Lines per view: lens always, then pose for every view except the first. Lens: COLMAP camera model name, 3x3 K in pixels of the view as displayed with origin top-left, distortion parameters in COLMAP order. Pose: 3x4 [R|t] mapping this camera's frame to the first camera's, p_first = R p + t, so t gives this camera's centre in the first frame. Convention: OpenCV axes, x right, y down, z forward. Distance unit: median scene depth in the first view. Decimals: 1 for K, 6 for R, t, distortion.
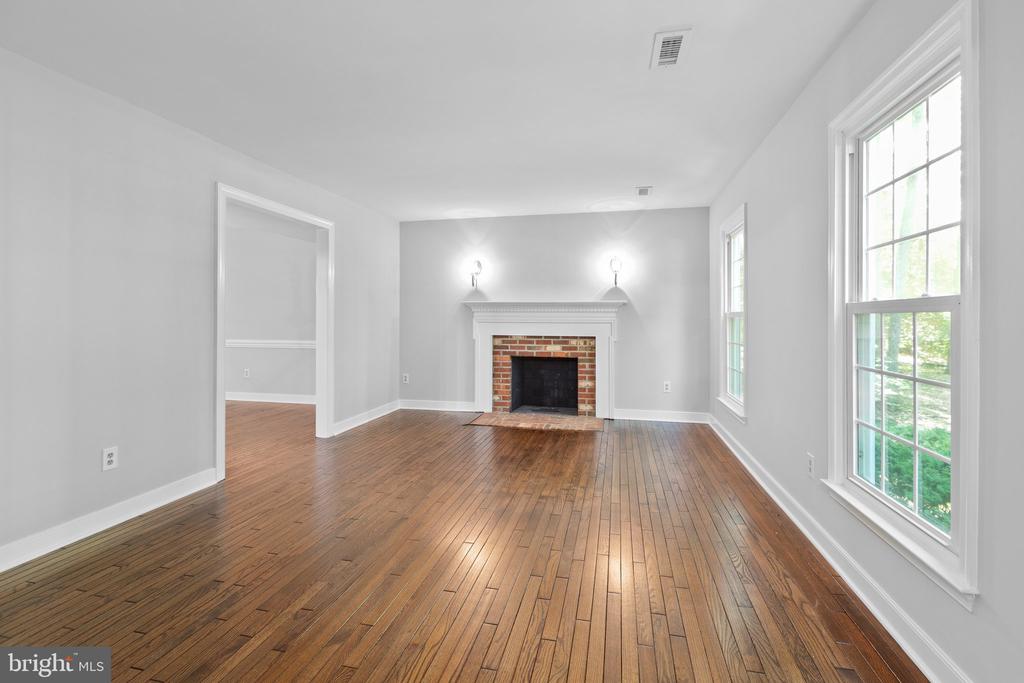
lens RADIAL K [[466.7, 0, 511.6], [0, 466.7, 326.6], [0, 0, 1]] dist [-0.000992, -0.000113]
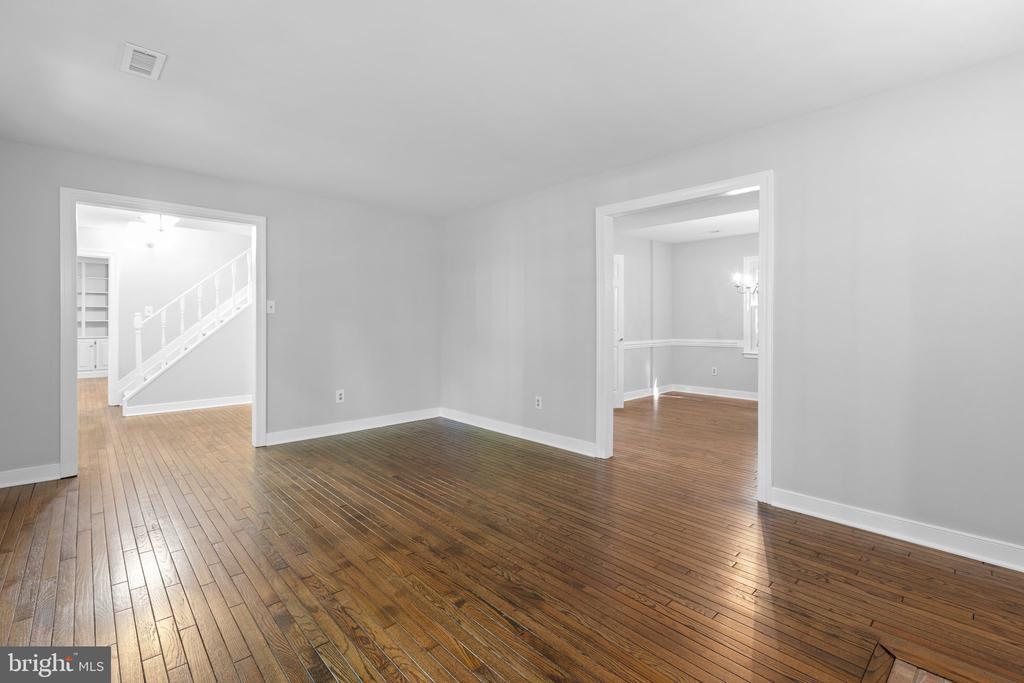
lens RADIAL K [[466.7, 0, 511.6], [0, 466.7, 326.6], [0, 0, 1]] dist [-0.000992, -0.000113]
pose [[-0.573548, 0.010201, -0.819109, 0.507269], [-0.001134, 0.999912, 0.013247, -0.016828], [0.819171, 0.008527, -0.573485, 1.605962]]
